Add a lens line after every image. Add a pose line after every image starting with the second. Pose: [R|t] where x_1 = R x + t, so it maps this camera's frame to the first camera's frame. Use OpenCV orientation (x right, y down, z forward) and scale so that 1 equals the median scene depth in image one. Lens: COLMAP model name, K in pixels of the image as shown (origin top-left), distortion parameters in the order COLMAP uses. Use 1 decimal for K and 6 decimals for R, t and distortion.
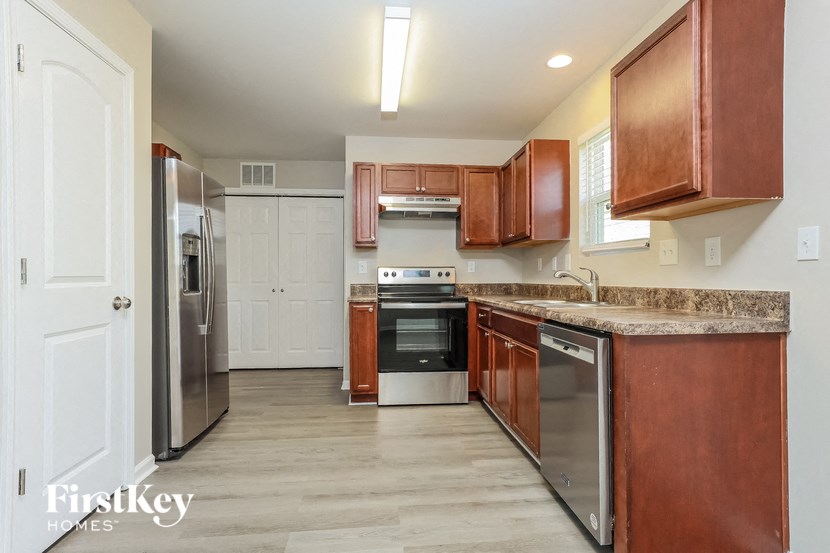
lens RADIAL K [[418.7, 0, 414.5], [0, 418.7, 272.9], [0, 0, 1]] dist [-0.000087, 0.000006]
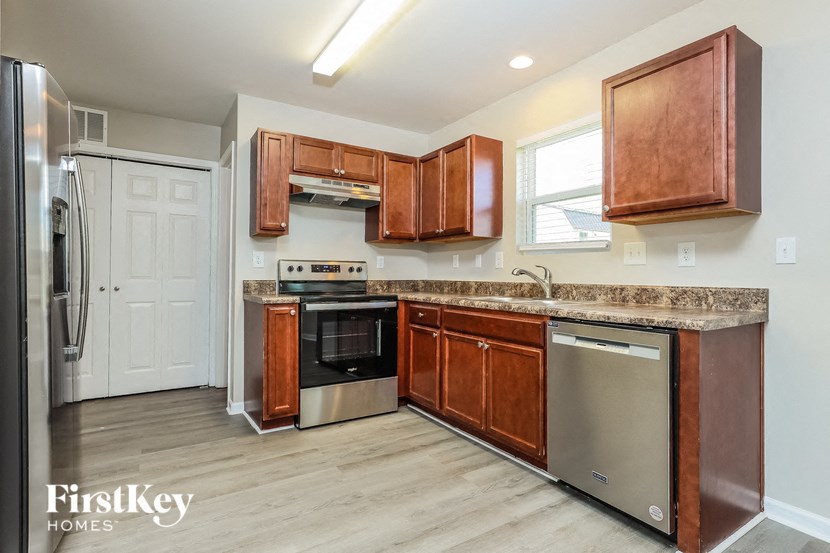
lens RADIAL K [[423.2, 0, 415.4], [0, 423.2, 265.8], [0, 0, 1]] dist [-0.001257, -0.000371]
pose [[0.888862, 0.016877, 0.457864, -0.283310], [-0.014459, 0.999857, -0.008784, 0.001524], [-0.457946, 0.001187, 0.888979, 0.168582]]
